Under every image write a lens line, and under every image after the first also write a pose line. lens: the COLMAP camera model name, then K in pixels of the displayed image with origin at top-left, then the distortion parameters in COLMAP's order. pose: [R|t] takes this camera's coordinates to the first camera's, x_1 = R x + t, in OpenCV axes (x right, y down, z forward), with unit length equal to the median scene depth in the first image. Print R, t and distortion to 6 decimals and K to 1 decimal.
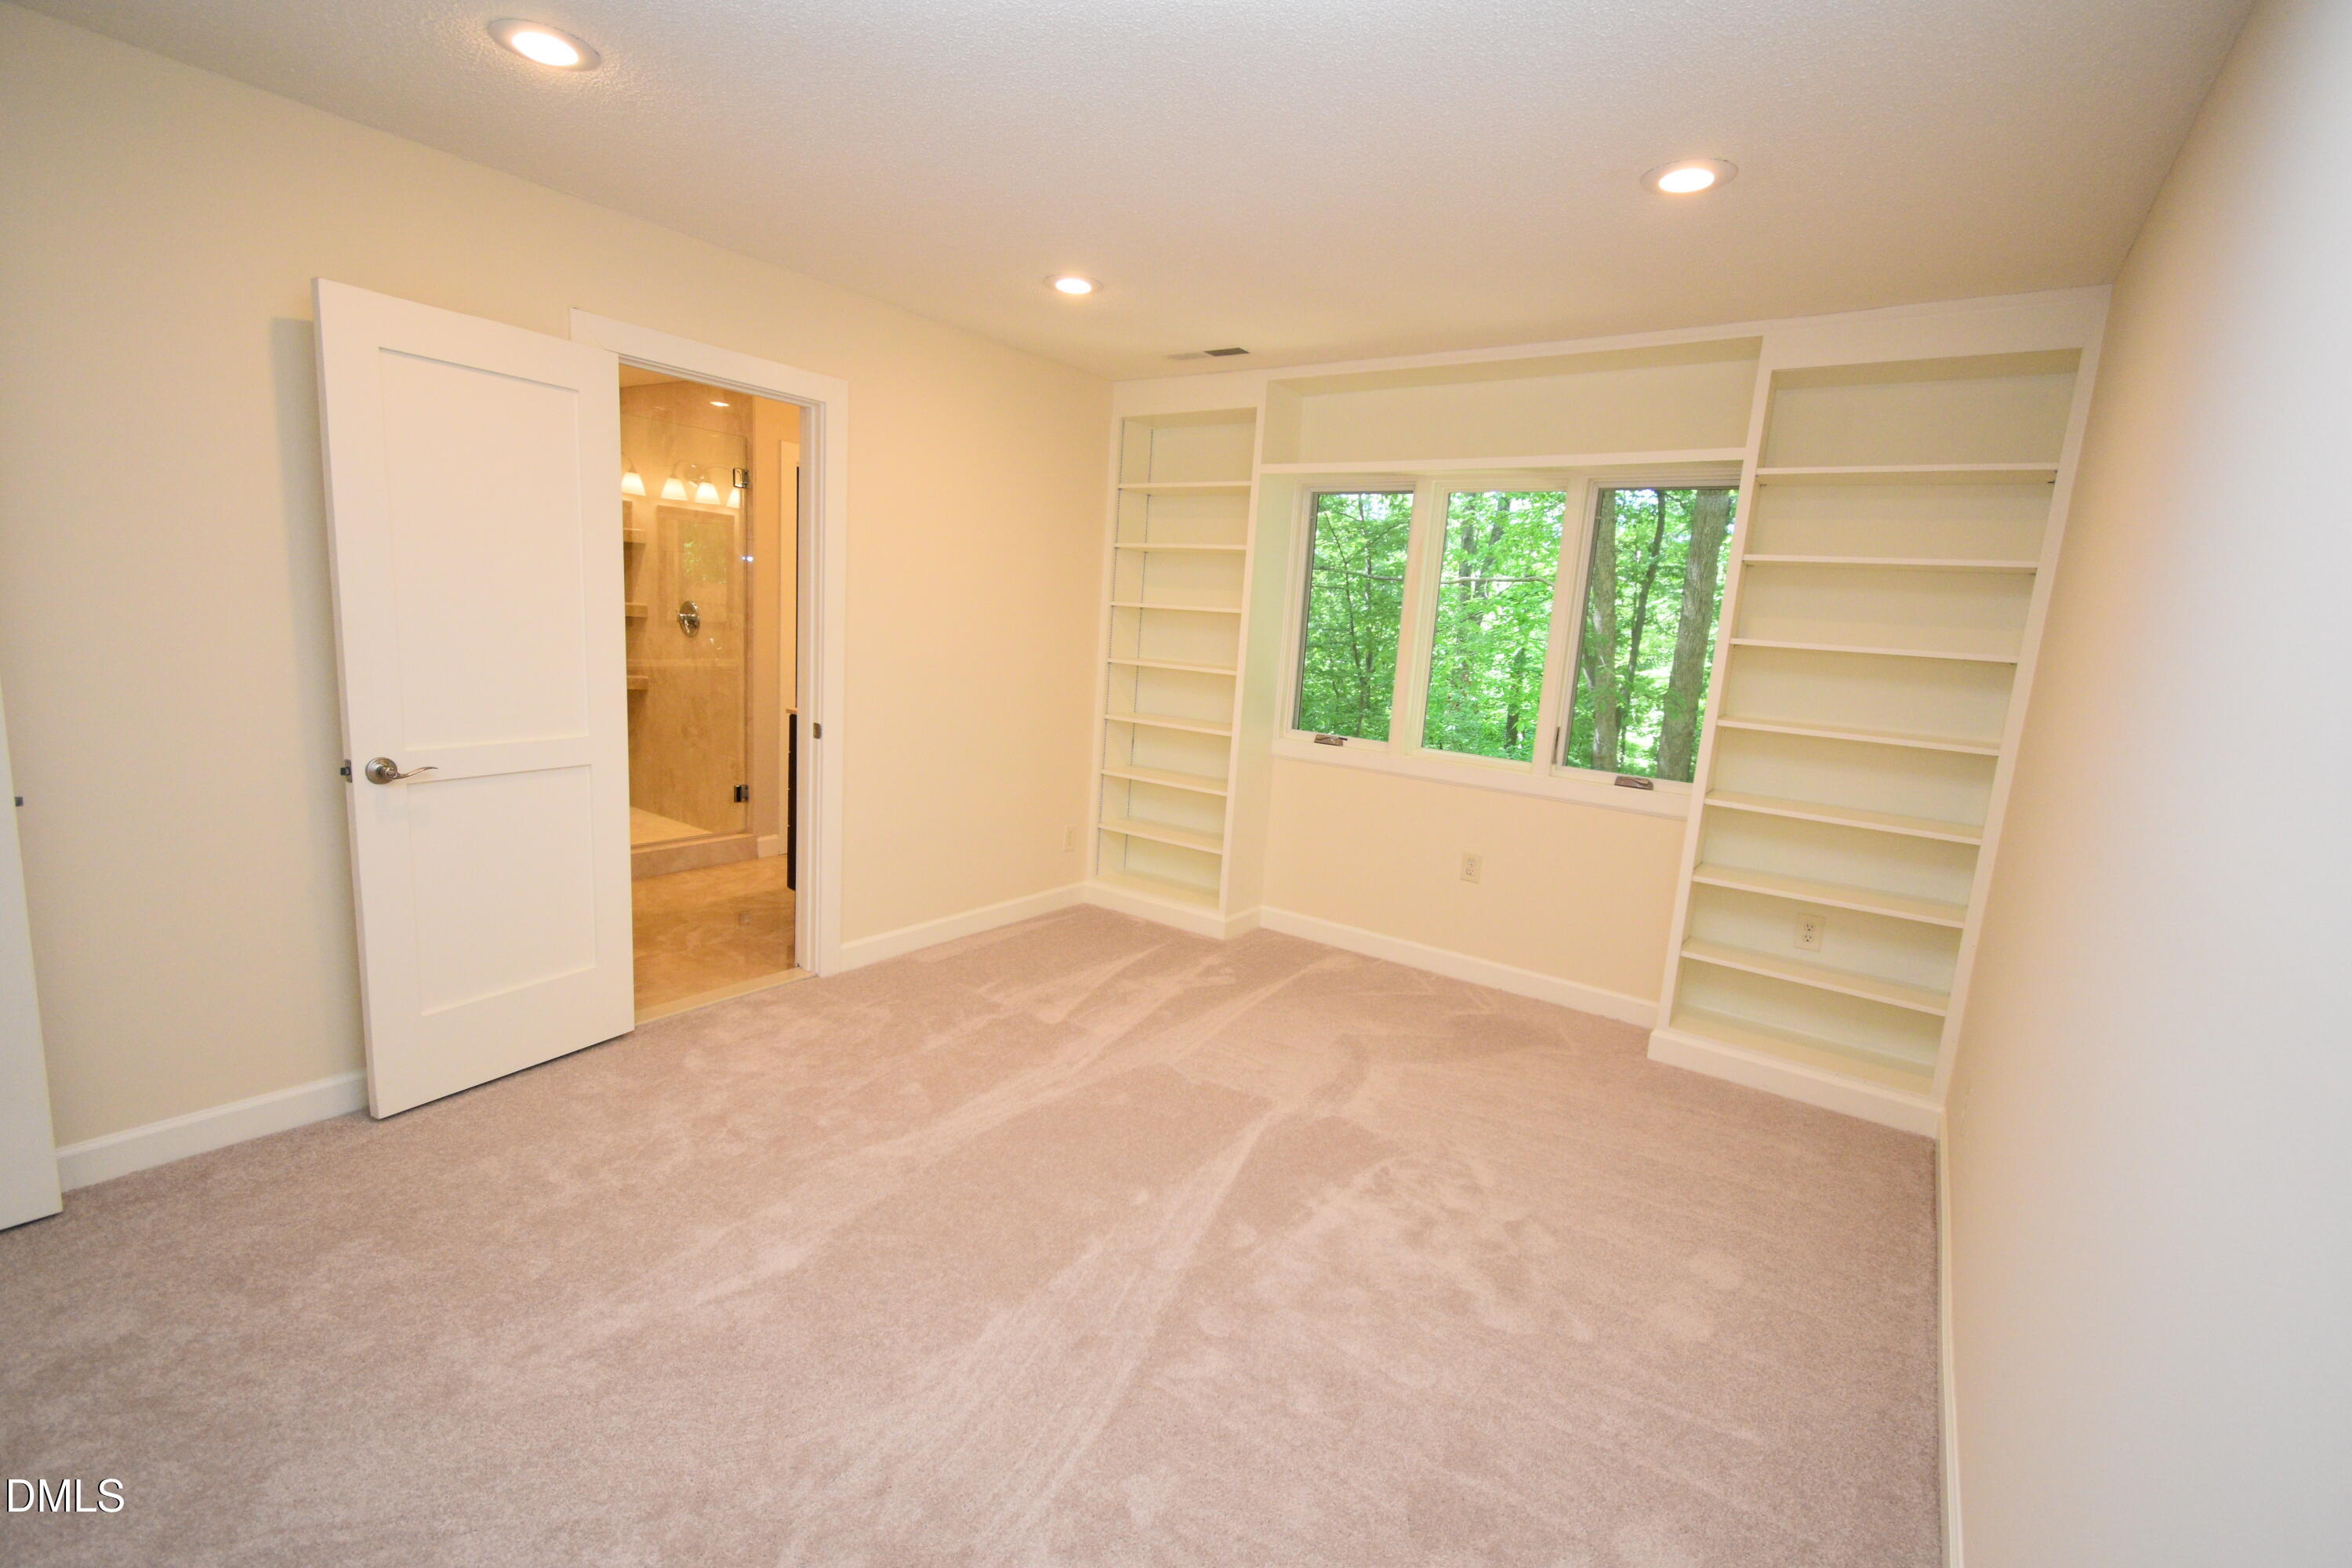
lens RADIAL K [[1032.6, 0, 1161.4], [0, 1032.6, 788.1], [0, 0, 1]] dist [0.008928, -0.004783]
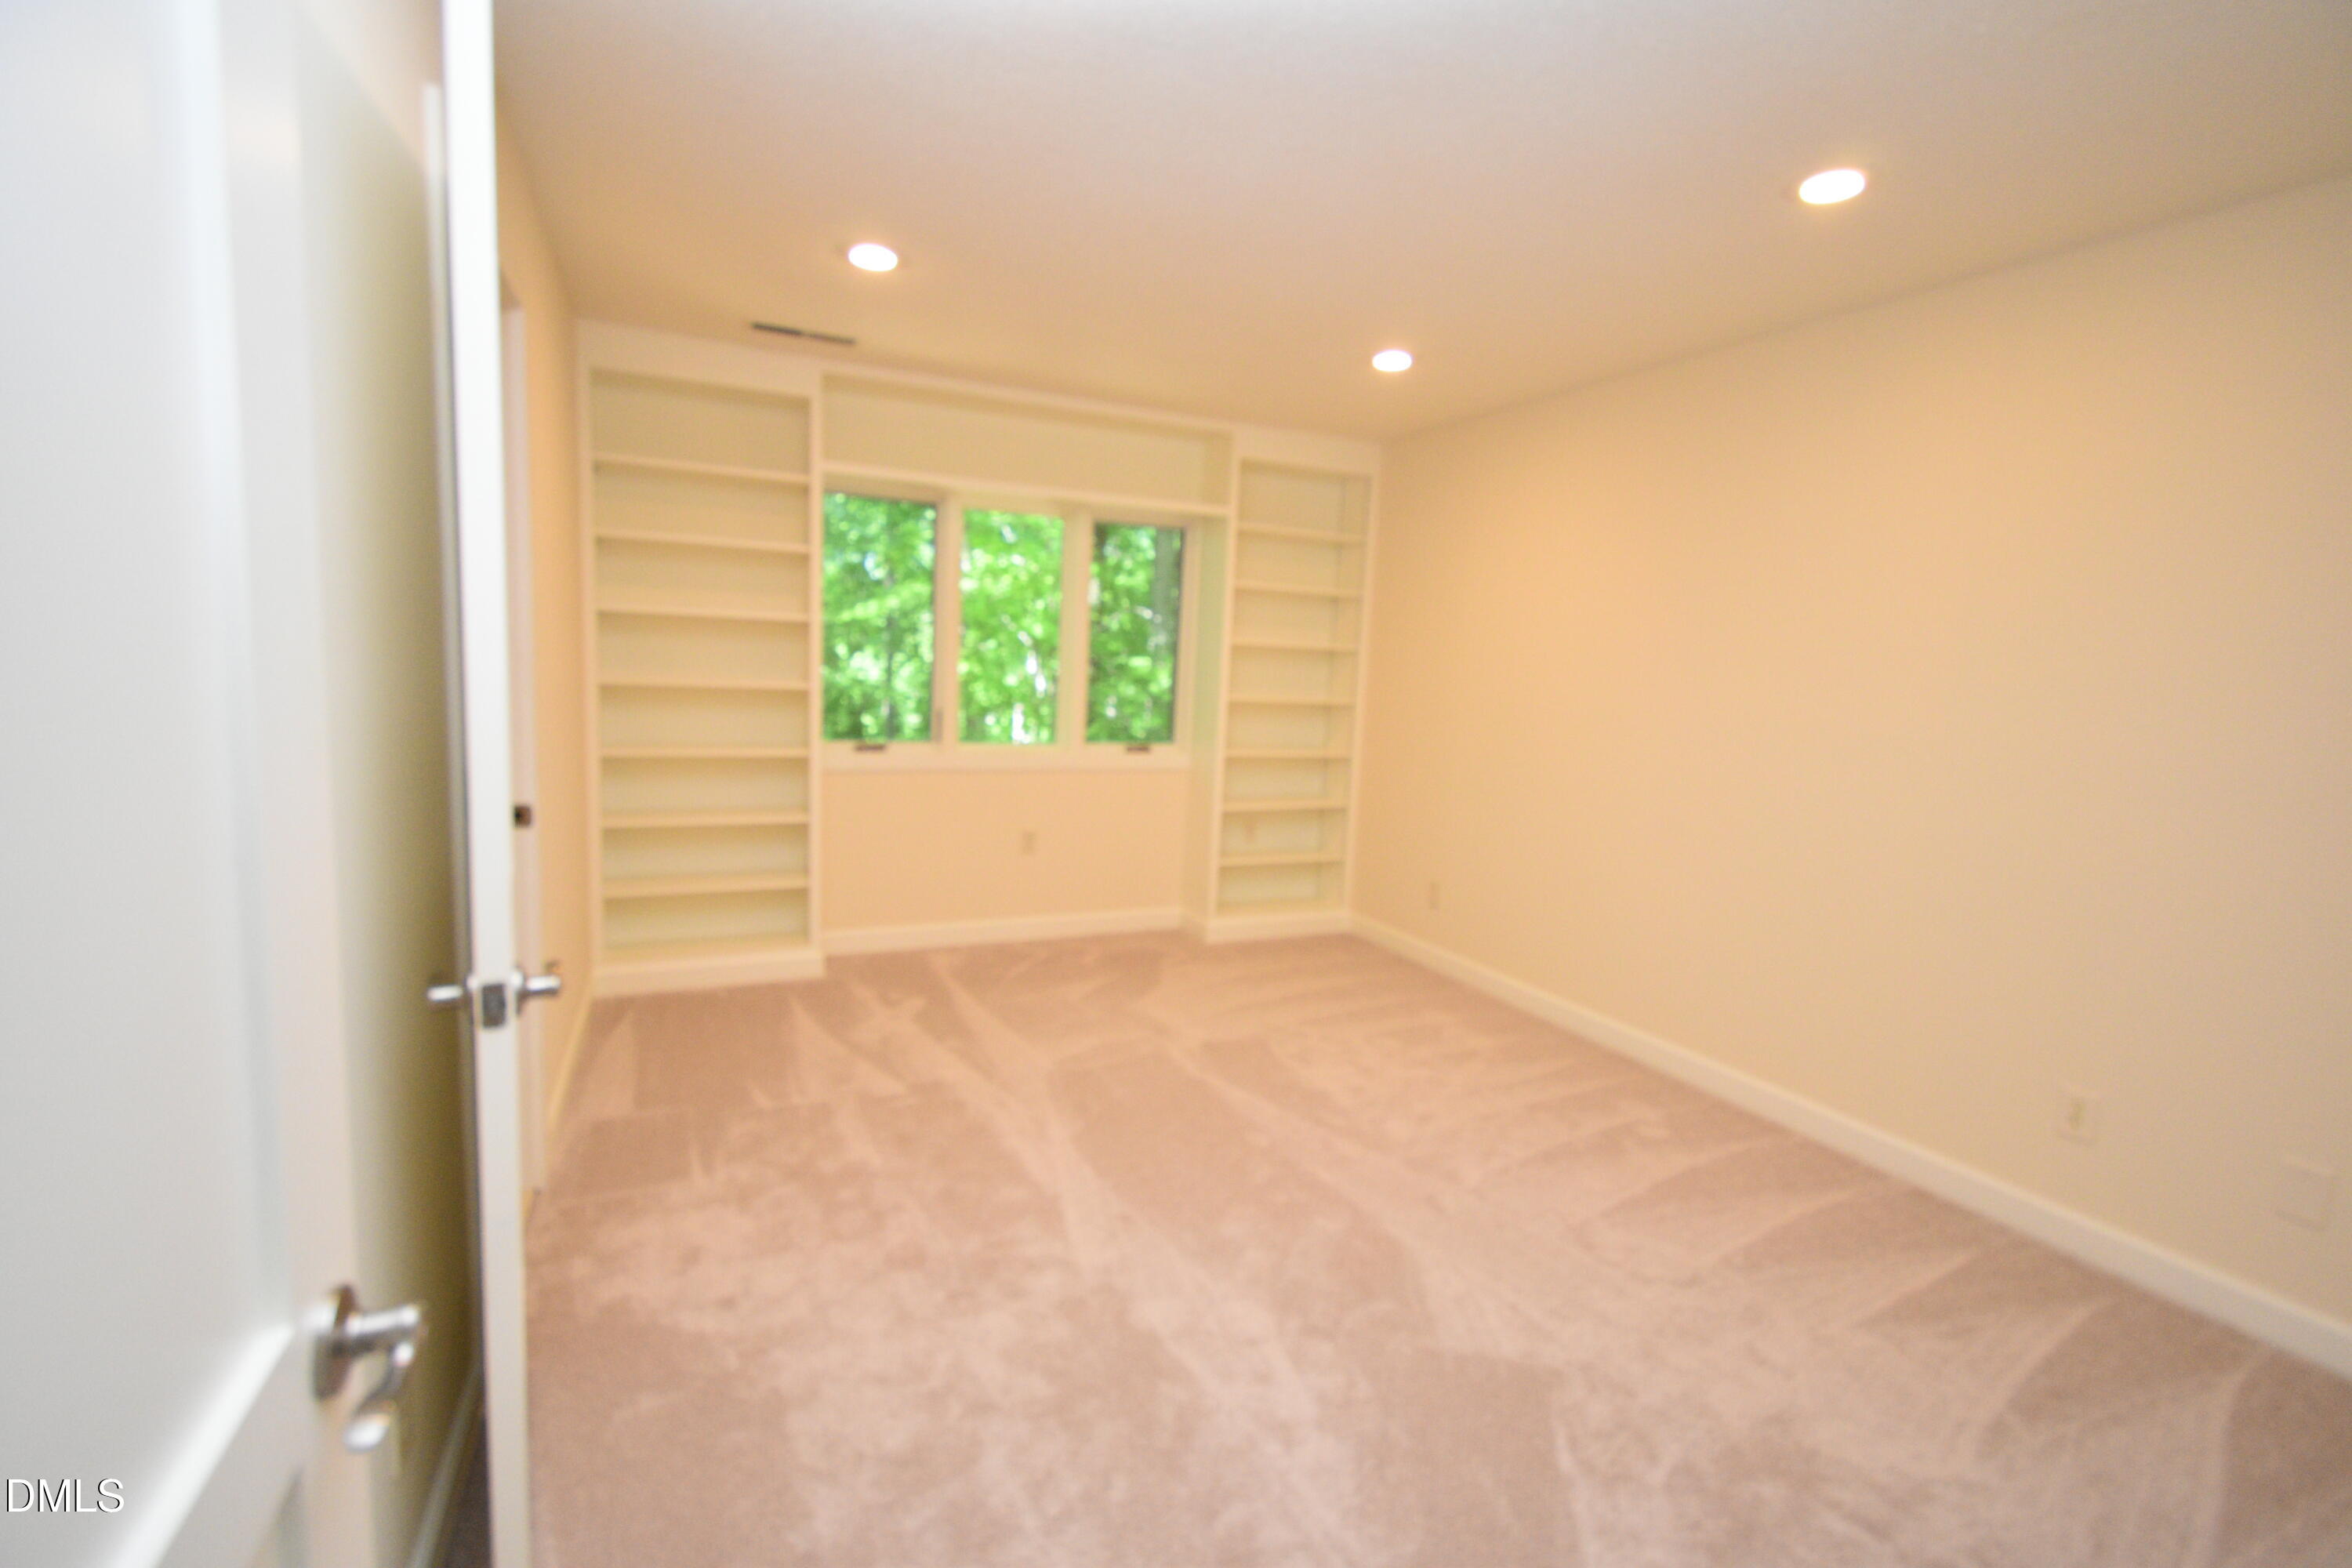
lens RADIAL K [[1032.6, 0, 1168.5], [0, 1032.6, 772.9], [0, 0, 1]] dist [0.008928, -0.004783]
pose [[0.485810, -0.131598, 0.864101, -0.702738], [0.139073, 0.987645, 0.072224, -0.068425], [-0.862929, 0.085086, 0.498110, 0.340906]]
